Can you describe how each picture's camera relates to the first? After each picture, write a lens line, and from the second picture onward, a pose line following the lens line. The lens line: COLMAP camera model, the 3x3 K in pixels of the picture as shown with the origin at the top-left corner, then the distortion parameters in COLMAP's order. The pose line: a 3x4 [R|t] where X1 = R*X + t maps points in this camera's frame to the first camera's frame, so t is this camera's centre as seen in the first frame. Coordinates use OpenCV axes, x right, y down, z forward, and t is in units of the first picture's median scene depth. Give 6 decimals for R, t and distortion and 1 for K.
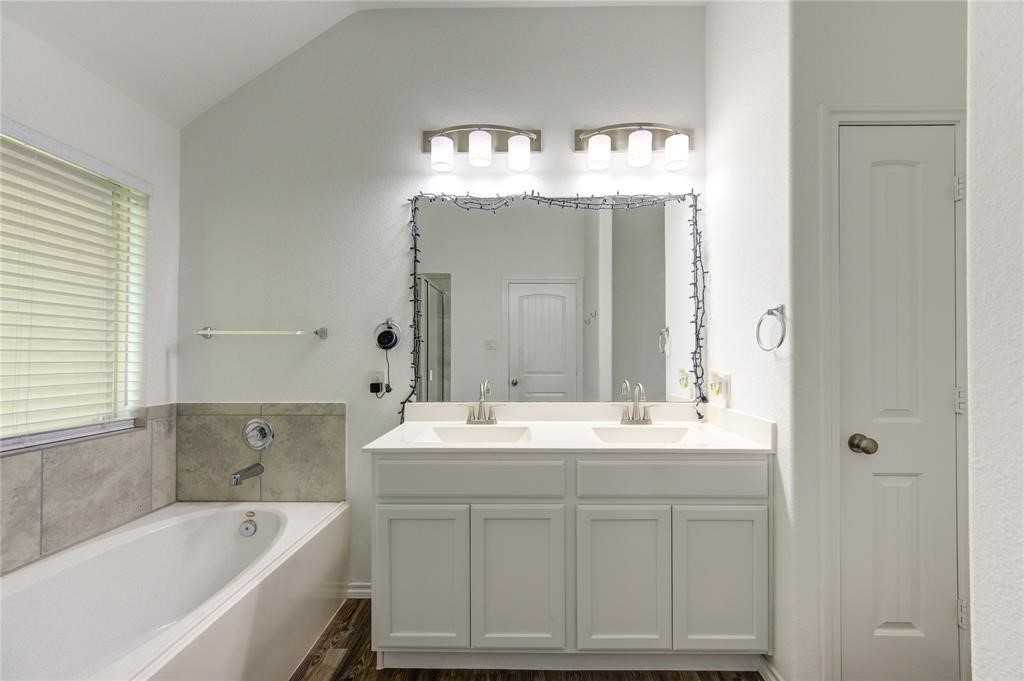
lens RADIAL K [[401.2, 0, 520.8], [0, 401.2, 349.2], [0, 0, 1]] dist [0.000119, -0.000352]
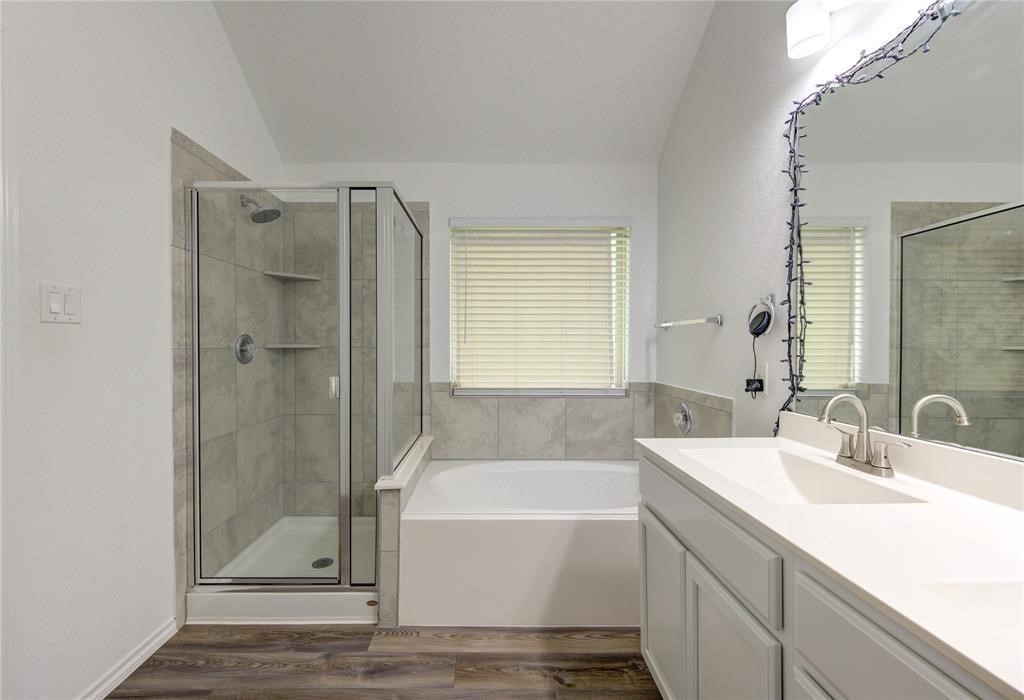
lens RADIAL K [[414.8, 0, 490.3], [0, 414.8, 348.3], [0, 0, 1]] dist [-0.000019, -0.000007]
pose [[0.010453, 0.007020, -0.999921, 0.451249], [0.010968, 0.999914, 0.007135, 0.011904], [0.999885, -0.011042, 0.010376, 0.476269]]
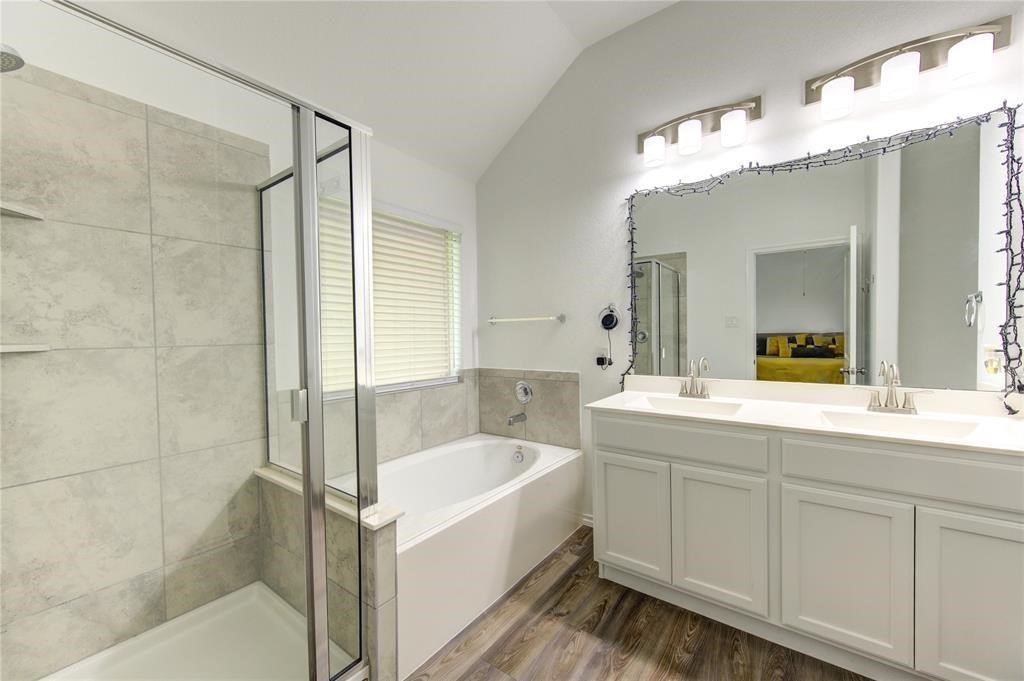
lens RADIAL K [[395.9, 0, 514.6], [0, 395.9, 345.1], [0, 0, 1]] dist [0.000161, -0.000096]
pose [[0.809181, 0.002446, -0.587554, 0.133292], [0.022530, 0.999127, 0.035188, -0.001564], [0.587127, -0.041711, 0.808419, -0.127356]]
